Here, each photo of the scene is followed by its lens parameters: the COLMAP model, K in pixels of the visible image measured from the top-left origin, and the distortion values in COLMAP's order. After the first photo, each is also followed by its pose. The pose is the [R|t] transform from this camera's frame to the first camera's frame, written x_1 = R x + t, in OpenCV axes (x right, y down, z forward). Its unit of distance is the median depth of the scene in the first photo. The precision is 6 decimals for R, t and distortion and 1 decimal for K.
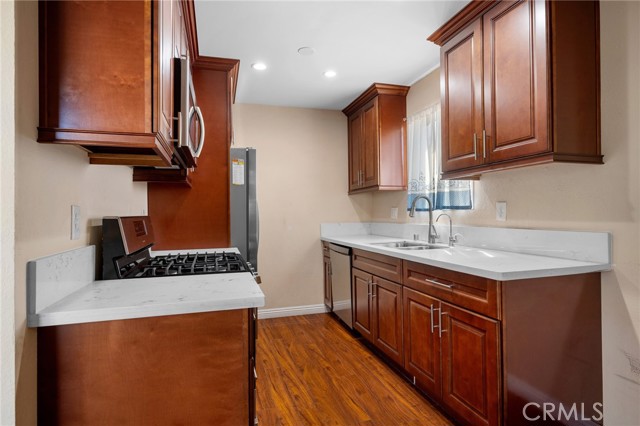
lens RADIAL K [[321.2, 0, 318.5], [0, 321.2, 211.8], [0, 0, 1]] dist [0.000745, 0.000219]
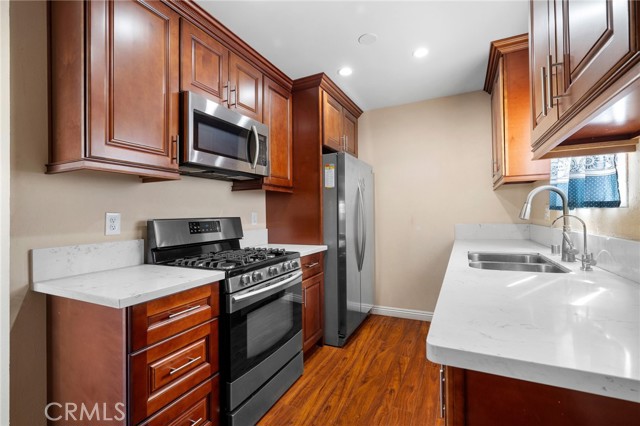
lens RADIAL K [[276.9, 0, 320.5], [0, 276.9, 211.7], [0, 0, 1]] dist [0.001645, 0.000077]
pose [[0.761184, -0.006751, -0.648501, 0.369902], [0.011041, 0.999936, 0.002550, -0.006678], [0.648442, -0.009101, 0.761210, 0.298410]]
